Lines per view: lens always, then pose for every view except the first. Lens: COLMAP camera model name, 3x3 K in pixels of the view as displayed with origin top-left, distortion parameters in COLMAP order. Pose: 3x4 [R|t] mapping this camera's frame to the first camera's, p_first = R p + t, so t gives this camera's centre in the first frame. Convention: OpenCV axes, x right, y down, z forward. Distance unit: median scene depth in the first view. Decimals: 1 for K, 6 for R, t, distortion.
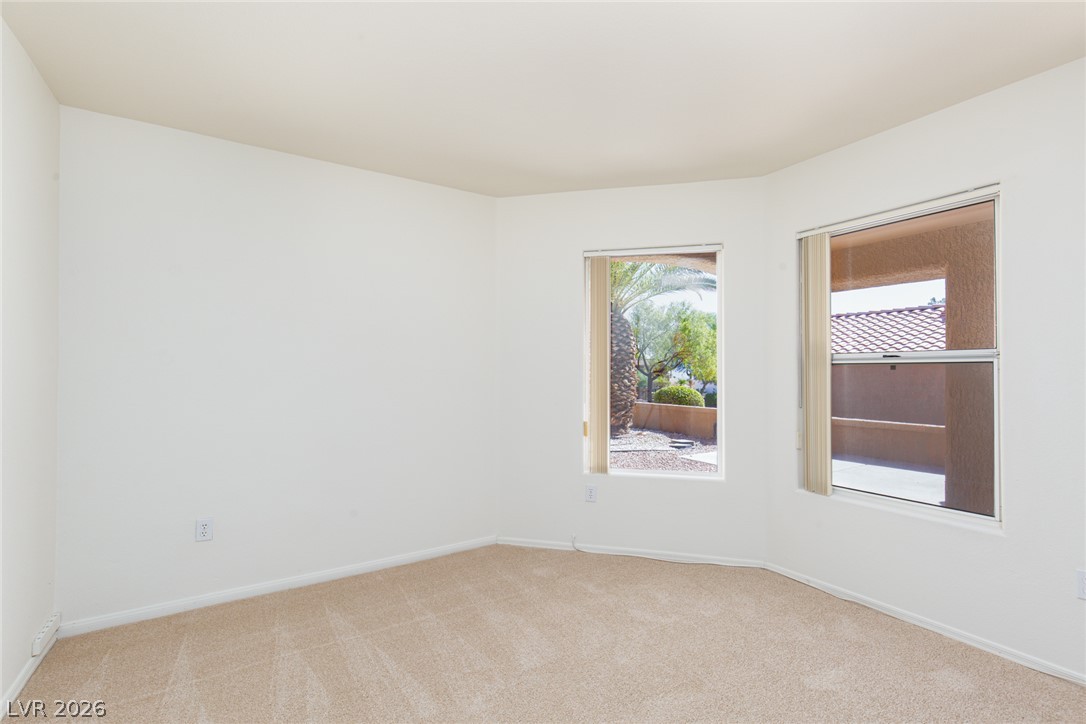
lens RADIAL K [[492.6, 0, 544.9], [0, 492.6, 368.8], [0, 0, 1]] dist [0.005451, 0.000230]
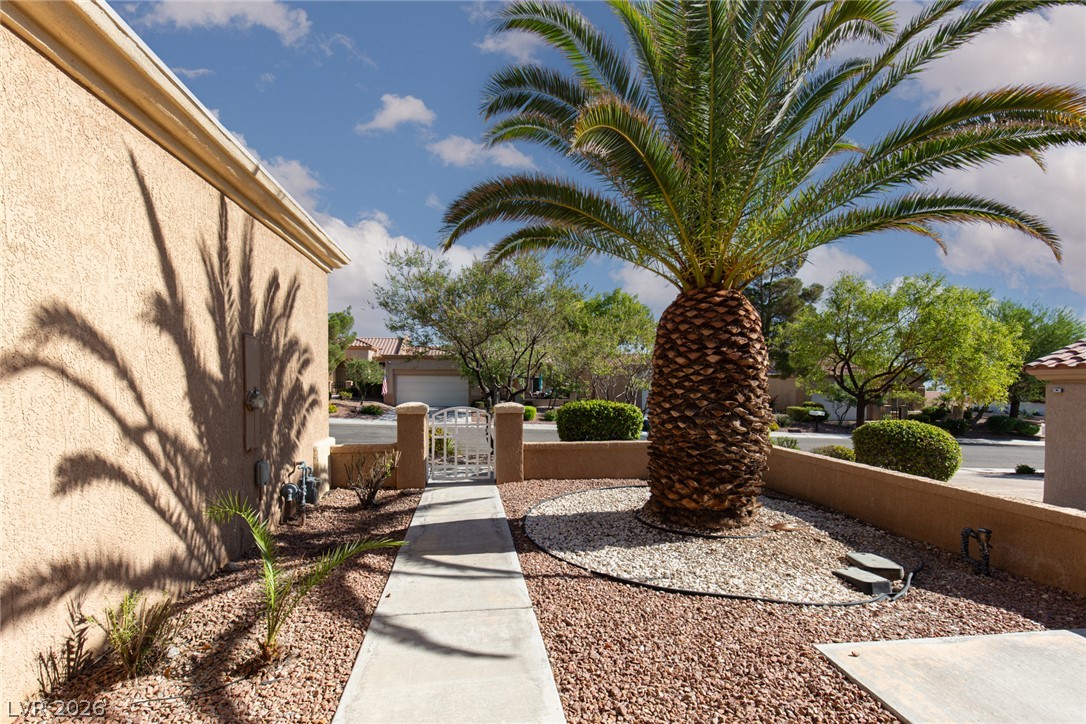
lens RADIAL K [[513.1, 0, 504.6], [0, 513.1, 380.6], [0, 0, 1]] dist [0.003019, -0.000396]
pose [[0.901037, 0.002647, -0.433735, 0.161559], [0.000297, 0.999977, 0.006719, -0.019733], [0.433743, -0.006183, 0.901015, 0.393071]]
